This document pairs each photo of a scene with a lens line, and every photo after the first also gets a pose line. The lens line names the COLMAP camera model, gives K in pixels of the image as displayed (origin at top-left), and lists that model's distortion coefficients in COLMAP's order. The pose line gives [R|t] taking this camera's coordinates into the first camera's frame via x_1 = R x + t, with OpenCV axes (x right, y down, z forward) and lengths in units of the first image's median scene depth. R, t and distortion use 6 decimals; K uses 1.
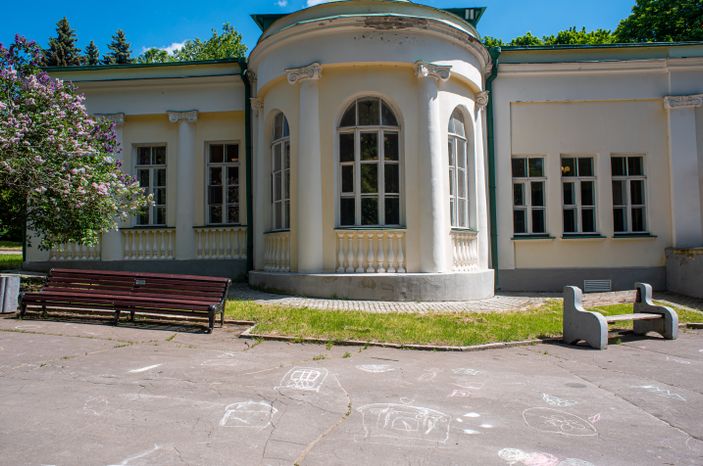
lens RADIAL K [[495.9, 0, 354.0], [0, 495.9, 233.6], [0, 0, 1]] dist [-0.080441, 0.062510]
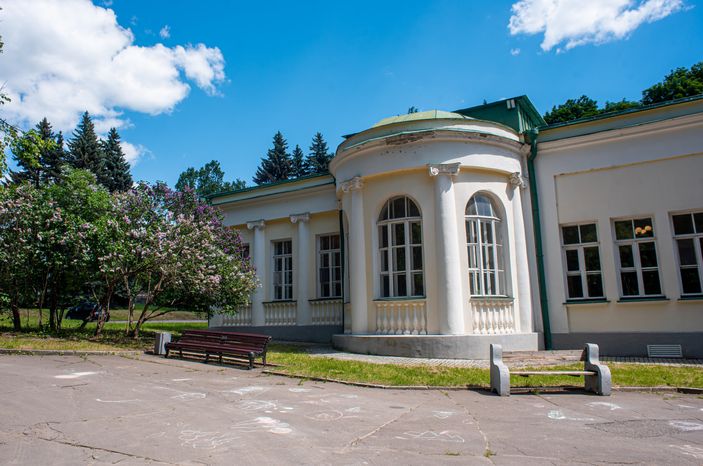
lens RADIAL K [[513.2, 0, 331.4], [0, 513.2, 232.5], [0, 0, 1]] dist [-0.095775, 0.097206]
pose [[0.876751, -0.086616, -0.473081, 0.501362], [0.022564, 0.989974, -0.139437, -0.000849], [0.480415, 0.111577, 0.869915, -0.232741]]
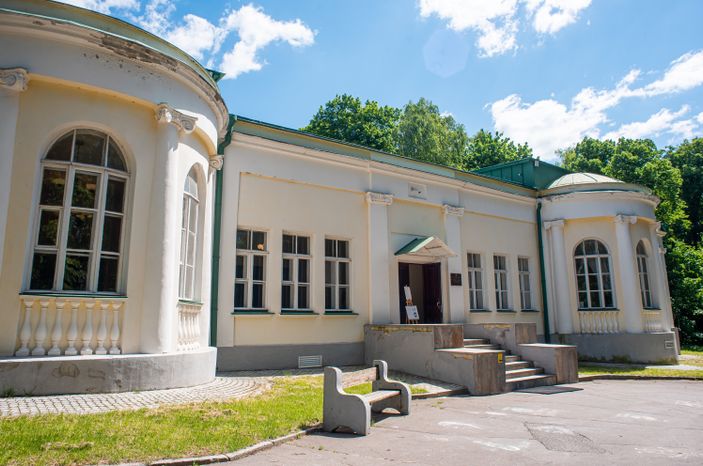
lens RADIAL K [[478.3, 0, 349.3], [0, 478.3, 232.3], [0, 0, 1]] dist [-0.088296, 0.074364]
pose [[0.796962, 0.119530, 0.592085, -0.068155], [-0.025563, 0.986021, -0.164649, 0.001399], [-0.603489, 0.116083, 0.788876, 0.165764]]
